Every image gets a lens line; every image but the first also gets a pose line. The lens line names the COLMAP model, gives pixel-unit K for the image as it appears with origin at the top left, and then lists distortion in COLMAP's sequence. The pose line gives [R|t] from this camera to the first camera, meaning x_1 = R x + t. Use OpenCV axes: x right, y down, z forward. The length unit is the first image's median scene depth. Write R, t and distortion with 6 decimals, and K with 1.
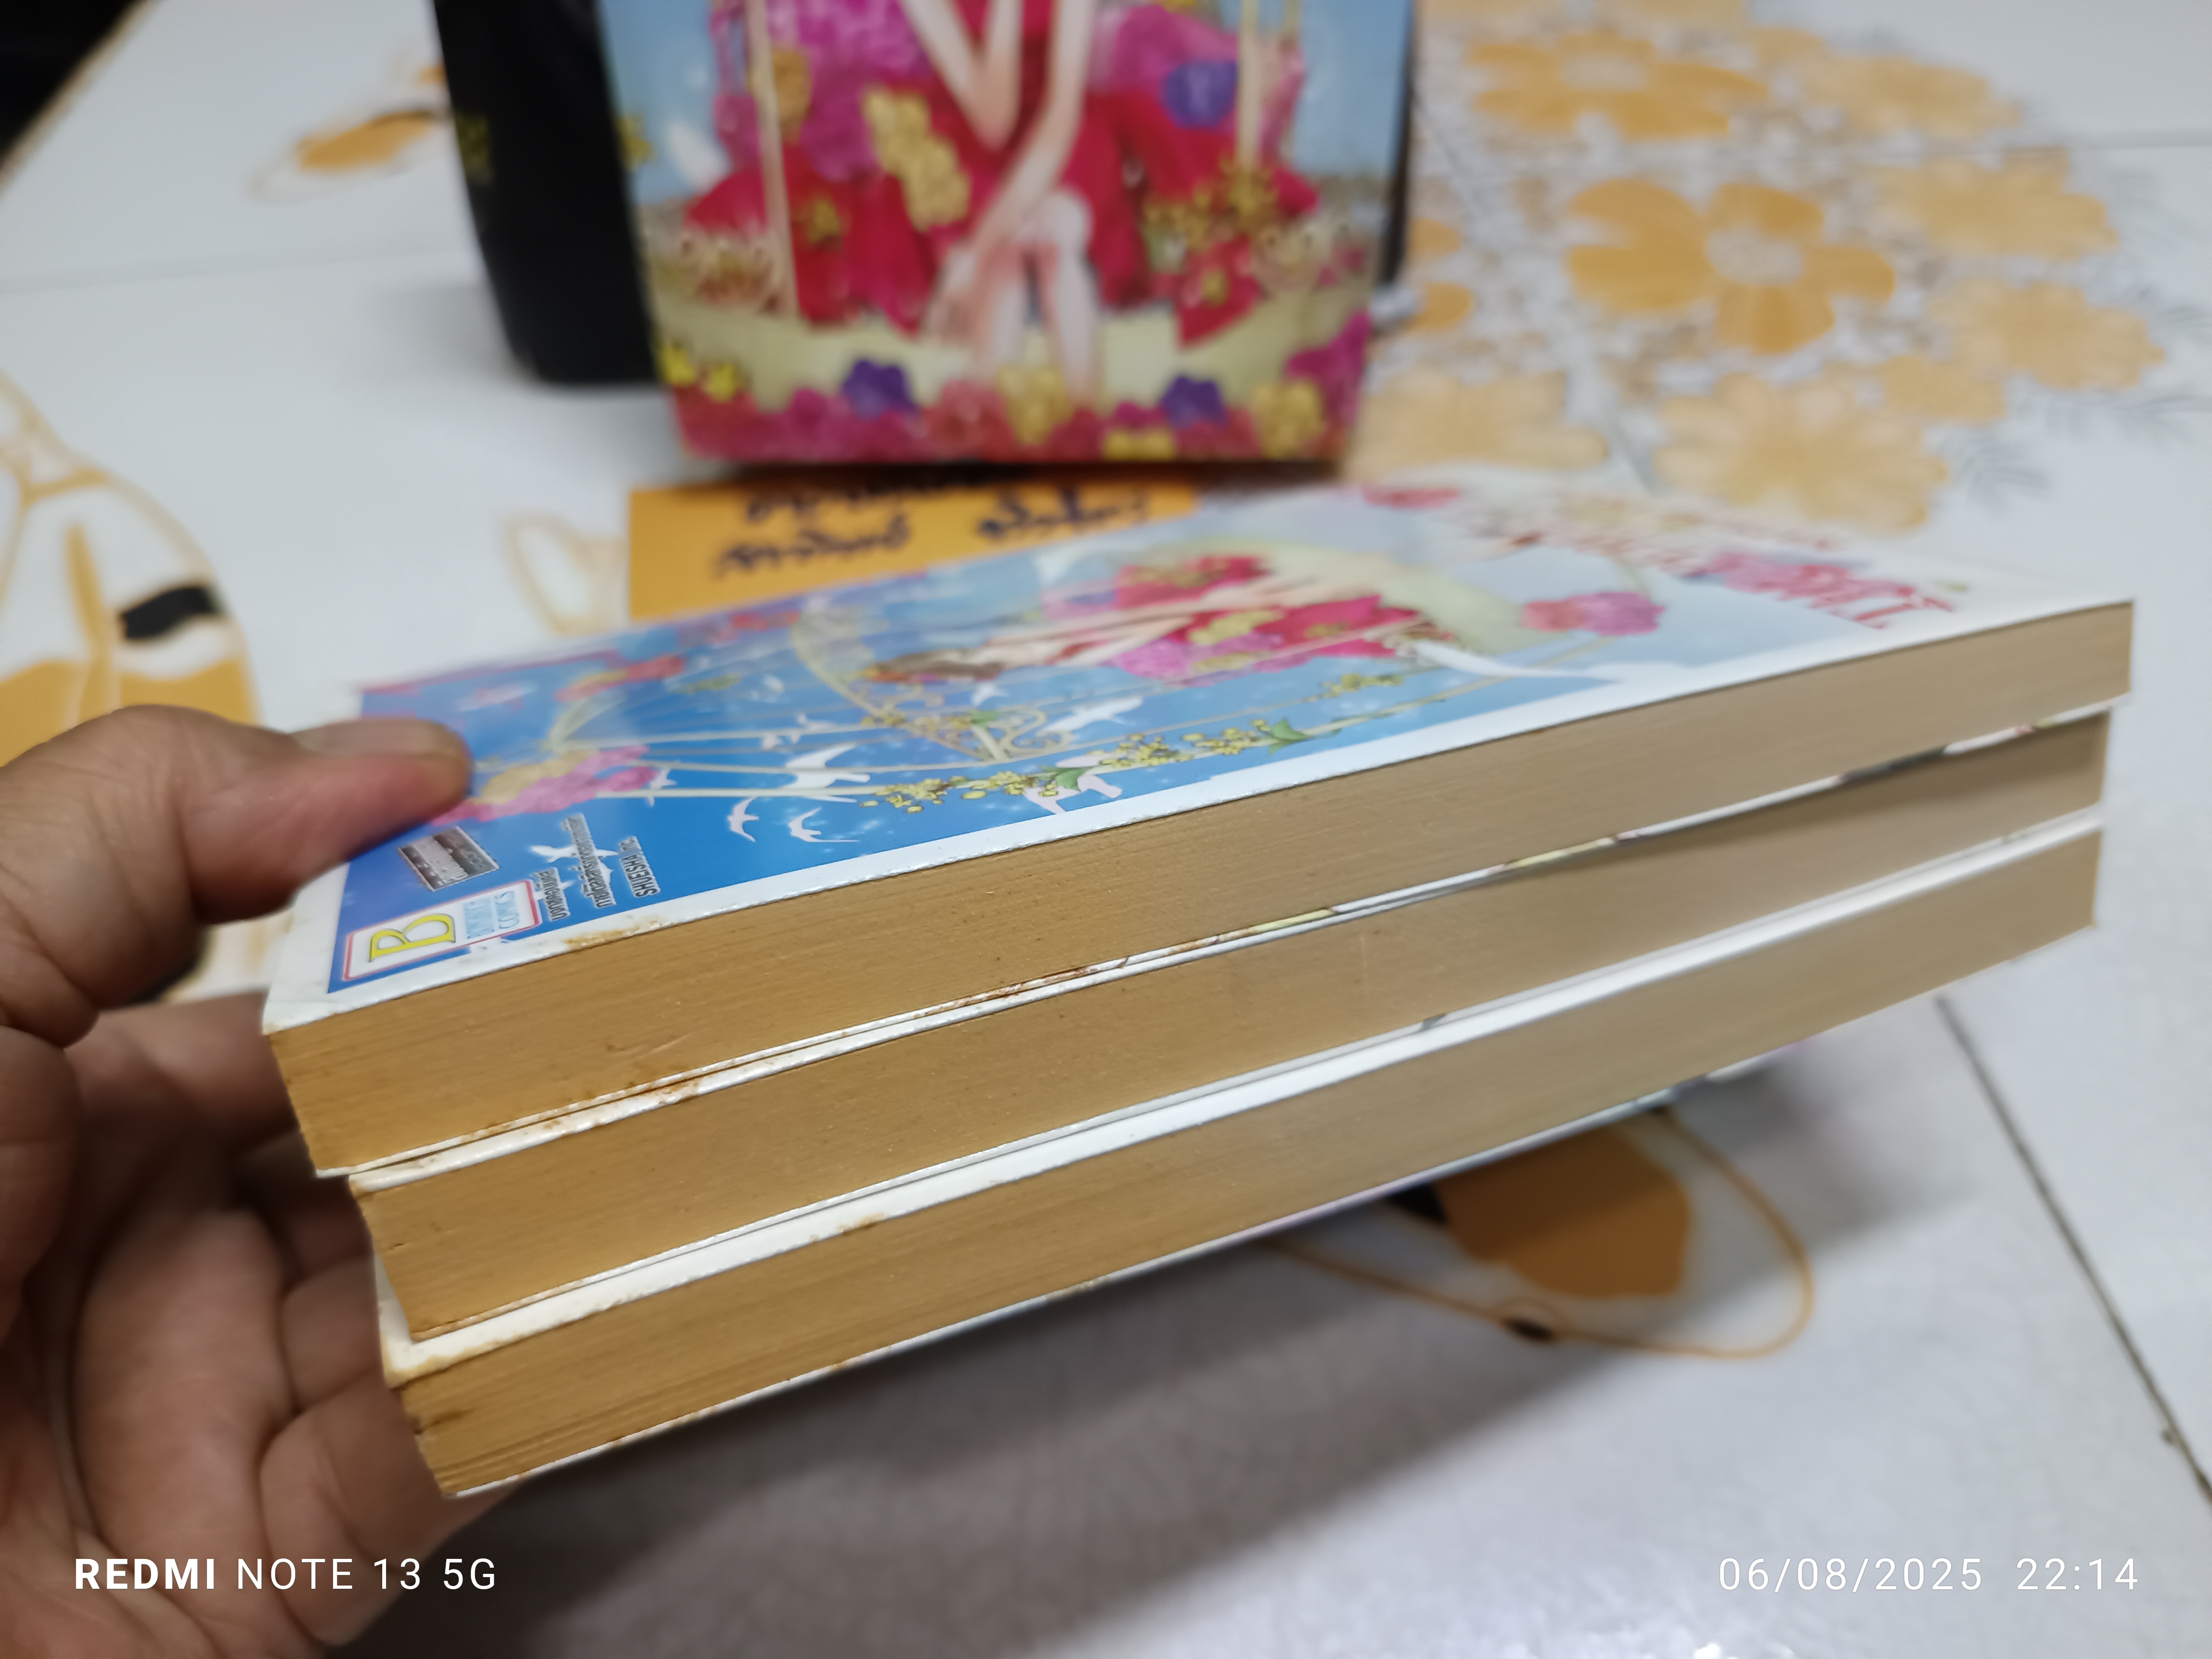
lens RADIAL K [[1569.0, 0, 1125.2], [0, 1569.0, 805.3], [0, 0, 1]] dist [-0.018050, -0.010291]
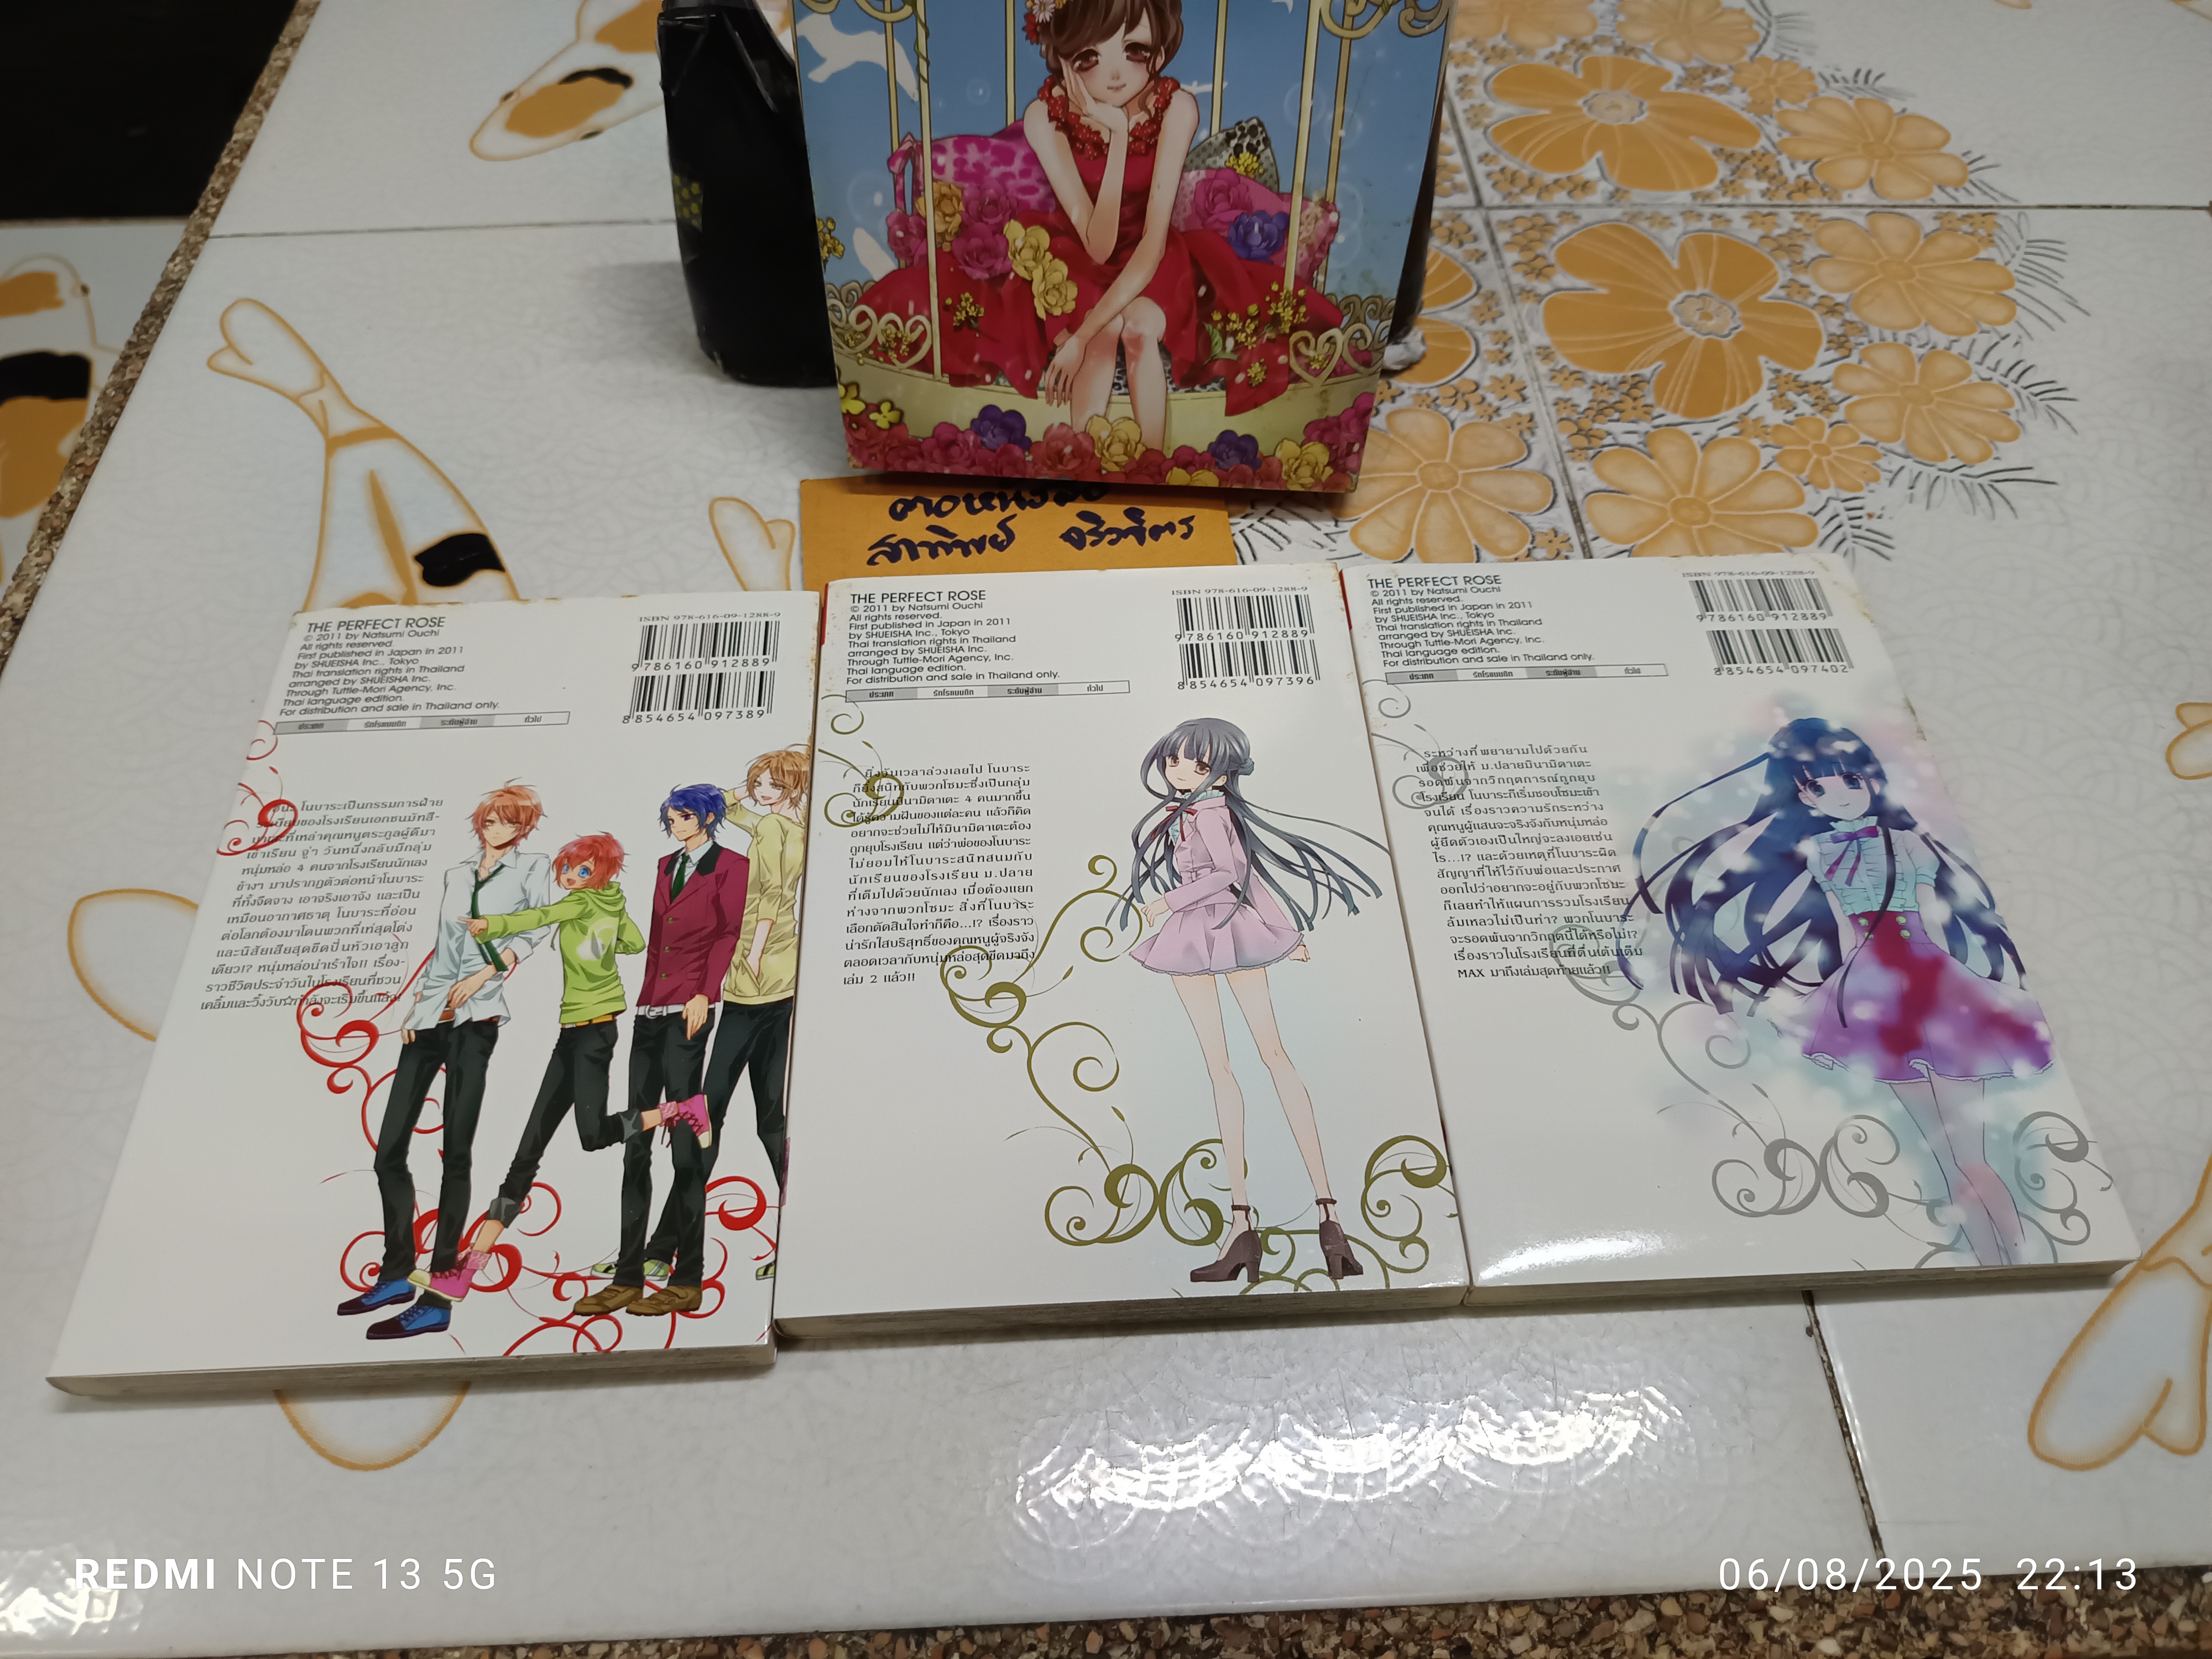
lens RADIAL K [[1569.0, 0, 1131.7], [0, 1569.0, 828.5], [0, 0, 1]] dist [-0.018050, -0.010291]
pose [[0.997836, 0.065283, -0.007833, -0.013496], [-0.063214, 0.985265, 0.158923, -0.149572], [0.018092, -0.158084, 0.987260, -0.358144]]
